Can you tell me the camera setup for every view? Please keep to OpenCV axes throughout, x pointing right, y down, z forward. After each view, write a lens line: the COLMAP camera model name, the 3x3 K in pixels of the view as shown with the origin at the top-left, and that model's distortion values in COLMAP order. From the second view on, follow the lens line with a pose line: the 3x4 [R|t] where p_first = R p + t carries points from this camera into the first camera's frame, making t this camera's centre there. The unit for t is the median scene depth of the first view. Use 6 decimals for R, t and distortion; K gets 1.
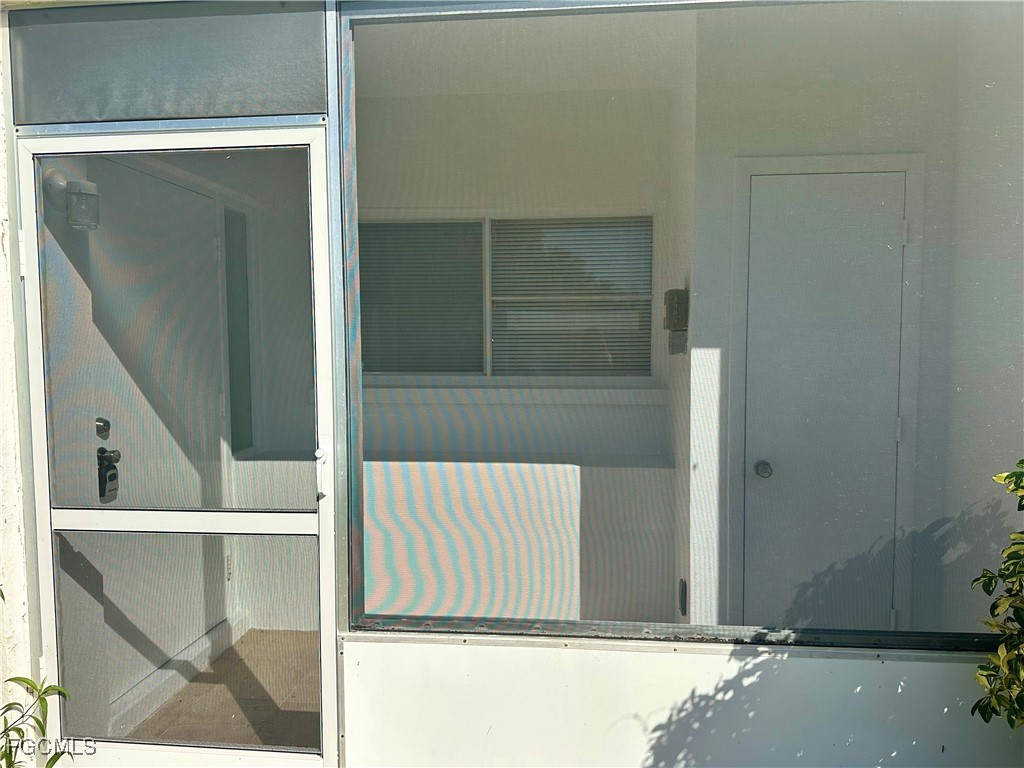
lens RADIAL K [[705.6, 0, 512.0], [0, 705.6, 384.0], [0, 0, 1]] dist [-0.002664, -0.003445]
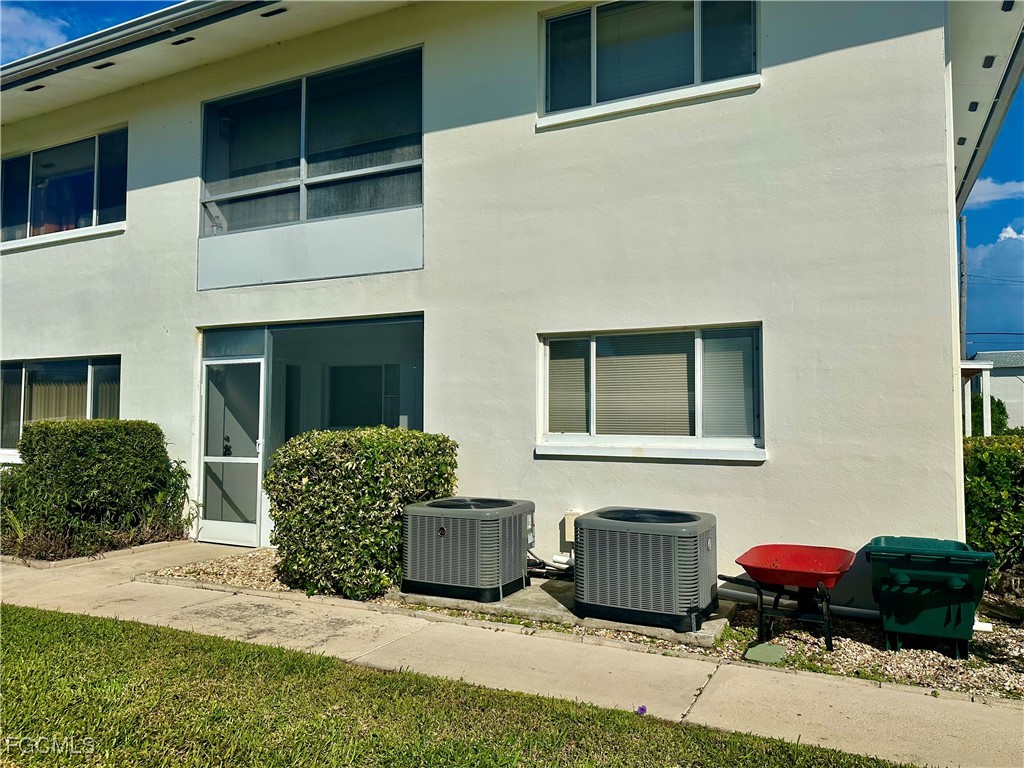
lens RADIAL K [[662.7, 0, 512.0], [0, 662.7, 384.0], [0, 0, 1]] dist [0.001586, 0.000712]
pose [[0.946444, -0.009449, -0.322730, 2.067104], [-0.026585, 0.993897, -0.107064, 0.129358], [0.321771, 0.109910, 0.940416, -1.864474]]
